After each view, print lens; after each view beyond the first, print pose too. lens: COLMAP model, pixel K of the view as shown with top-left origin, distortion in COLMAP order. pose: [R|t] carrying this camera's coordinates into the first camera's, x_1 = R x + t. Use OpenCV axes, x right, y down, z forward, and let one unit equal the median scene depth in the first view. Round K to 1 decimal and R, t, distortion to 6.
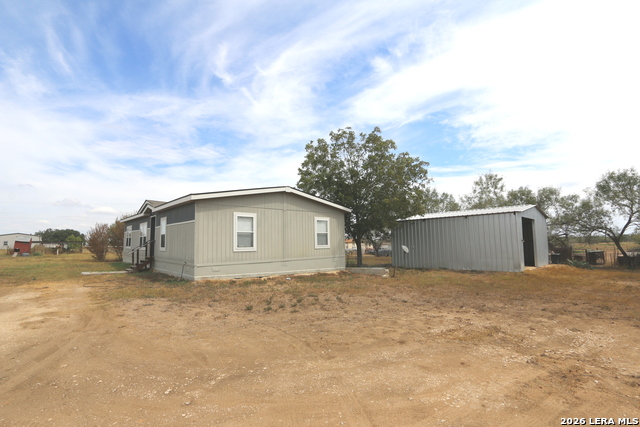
lens RADIAL K [[292.7, 0, 314.0], [0, 292.7, 220.0], [0, 0, 1]] dist [-0.018761, 0.002879]
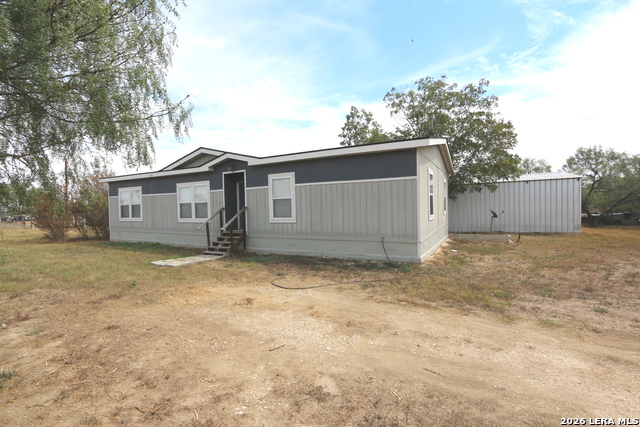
lens RADIAL K [[292.7, 0, 313.0], [0, 292.7, 207.7], [0, 0, 1]] dist [-0.018761, 0.002879]
pose [[0.944383, -0.011505, 0.328646, -0.548694], [-0.012235, 0.997467, 0.070075, 0.018752], [-0.328620, -0.070198, 0.941850, 0.274608]]
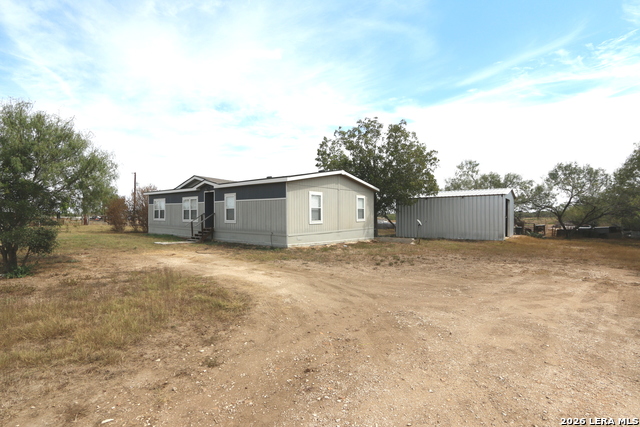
lens RADIAL K [[292.7, 0, 313.2], [0, 292.7, 217.5], [0, 0, 1]] dist [-0.018761, 0.002879]
pose [[0.987101, 0.008066, 0.159894, -0.311570], [-0.021777, 0.996212, 0.084185, -0.014263], [-0.158609, -0.086581, 0.983538, -0.130453]]
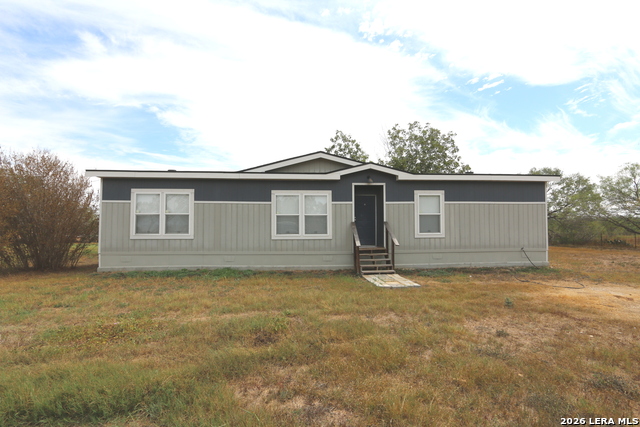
lens RADIAL K [[292.7, 0, 310.0], [0, 292.7, 212.3], [0, 0, 1]] dist [-0.018761, 0.002879]
pose [[0.628859, 0.040144, 0.776482, -1.020035], [-0.062047, 0.998072, -0.001350, 0.052399], [-0.775040, -0.047330, 0.630138, 0.635143]]
